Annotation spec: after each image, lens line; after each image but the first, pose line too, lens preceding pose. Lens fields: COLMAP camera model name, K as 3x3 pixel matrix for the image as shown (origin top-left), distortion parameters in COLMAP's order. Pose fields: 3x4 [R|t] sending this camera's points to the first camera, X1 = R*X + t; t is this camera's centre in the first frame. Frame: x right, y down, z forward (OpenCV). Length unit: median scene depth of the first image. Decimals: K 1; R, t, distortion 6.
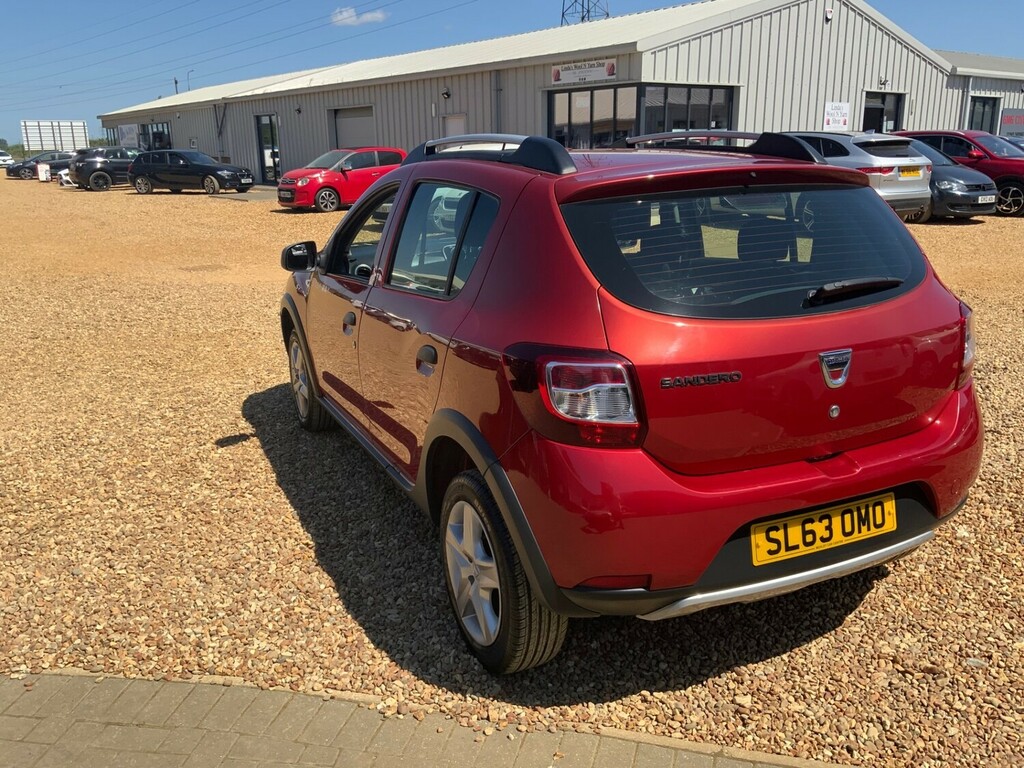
lens RADIAL K [[812.3, 0, 512.0], [0, 812.3, 384.0], [0, 0, 1]] dist [0.066784, -0.103496]
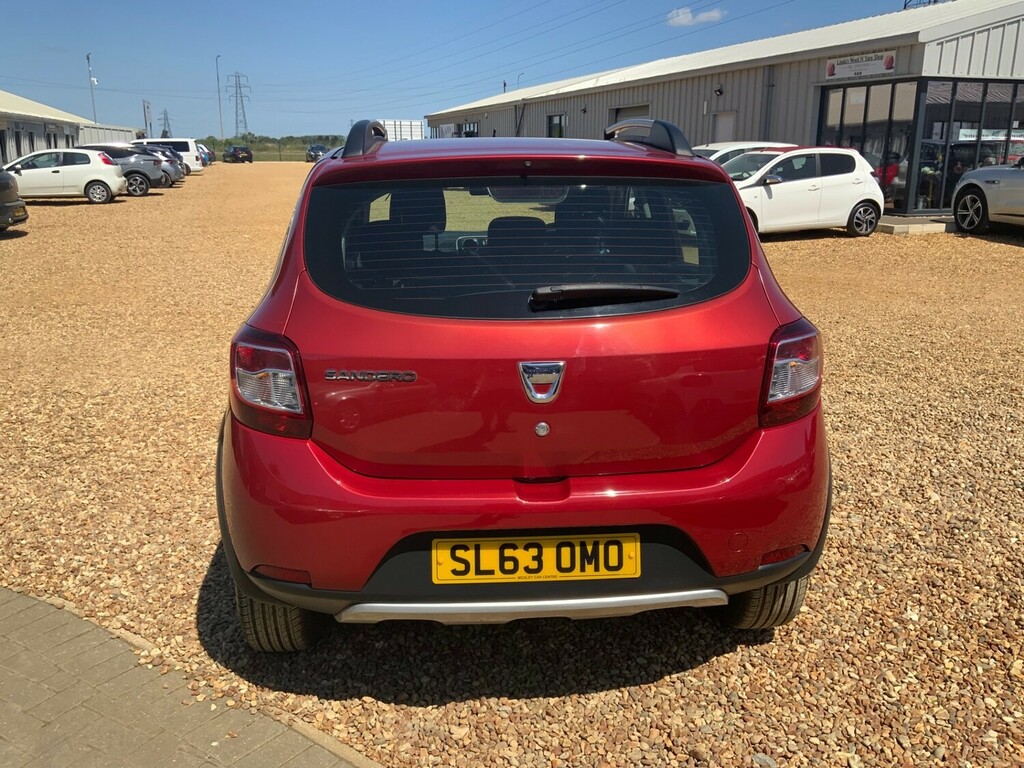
lens RADIAL K [[823.7, 0, 512.0], [0, 823.7, 371.4], [0, 0, 1]] dist [0.052521, -0.100984]
pose [[0.939415, 0.102286, -0.327165, 0.307872], [-0.107603, 0.994192, 0.001859, -0.012850], [0.325456, 0.033457, 0.944965, 0.063271]]
